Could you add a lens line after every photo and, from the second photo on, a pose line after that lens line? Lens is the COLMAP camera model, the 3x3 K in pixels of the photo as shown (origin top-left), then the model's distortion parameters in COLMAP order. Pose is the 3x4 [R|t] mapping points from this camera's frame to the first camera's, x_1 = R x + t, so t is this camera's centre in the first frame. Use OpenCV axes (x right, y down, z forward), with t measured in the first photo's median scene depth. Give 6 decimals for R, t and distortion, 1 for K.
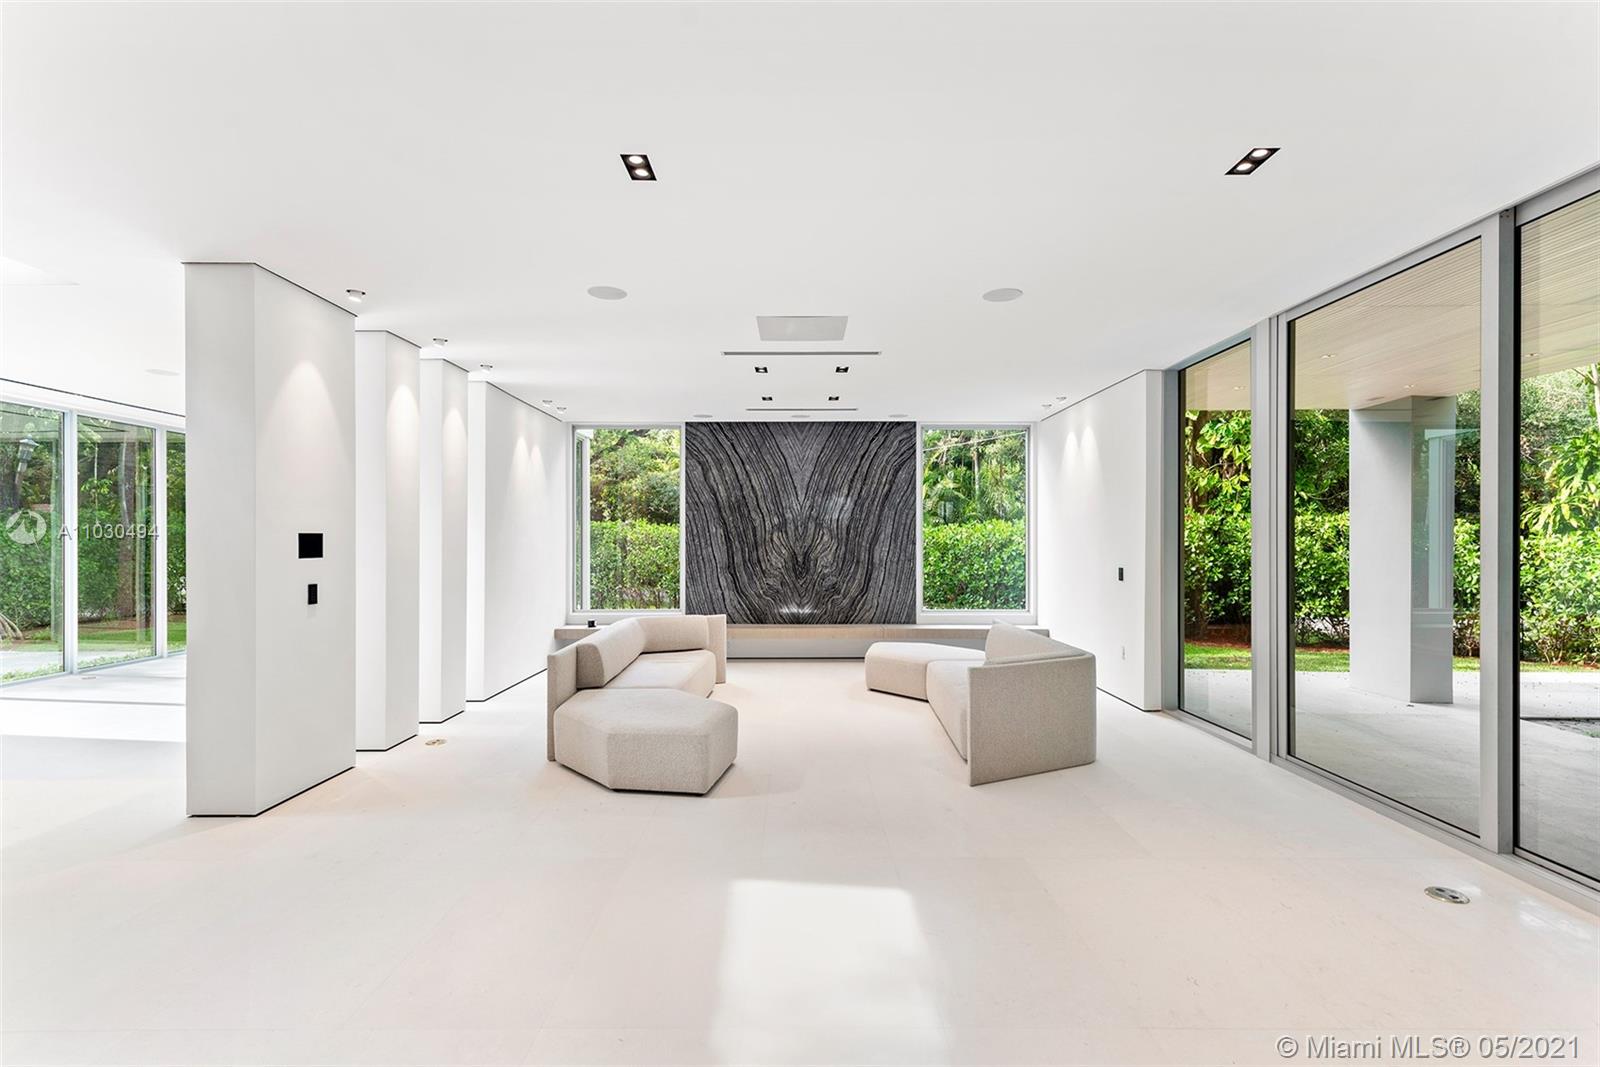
lens RADIAL K [[744.8, 0, 800.6], [0, 744.8, 542.8], [0, 0, 1]] dist [-0.003174, -0.000994]
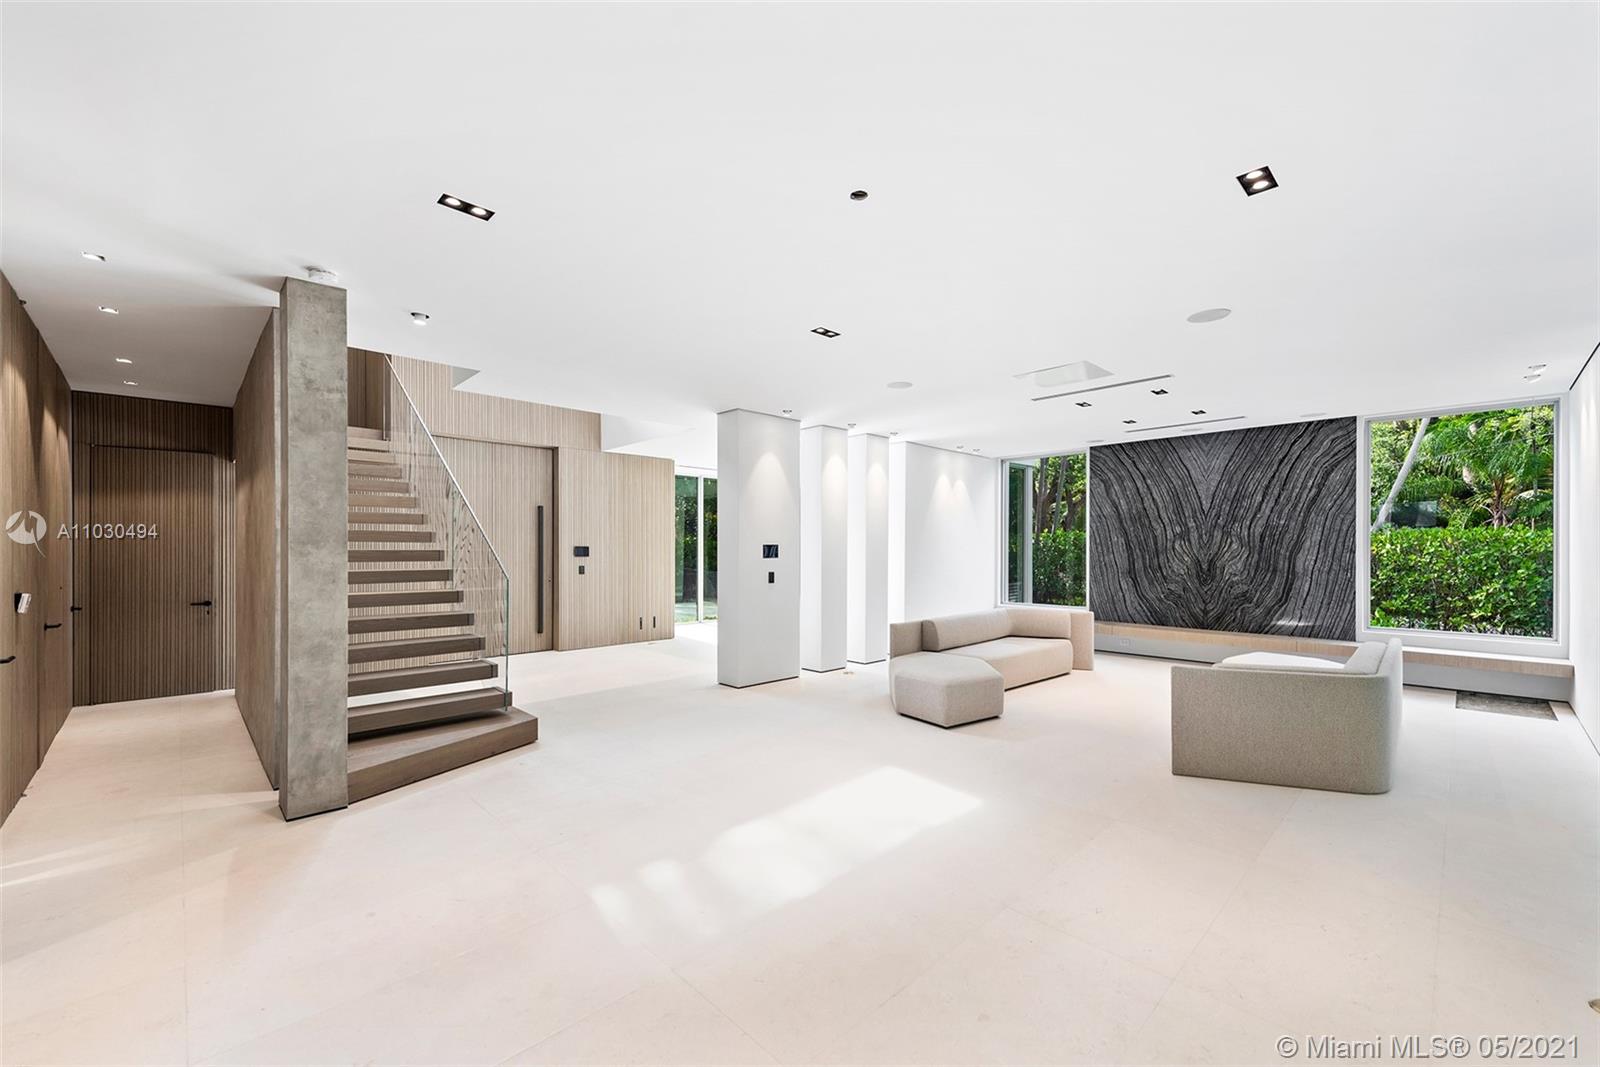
lens RADIAL K [[638.2, 0, 796.1], [0, 638.2, 539.2], [0, 0, 1]] dist [0.000316, 0.000477]
pose [[0.681941, -0.011095, -0.731323, 0.261153], [-0.001803, 0.999856, -0.016851, 0.000222], [0.731405, 0.012810, 0.681824, -0.018631]]
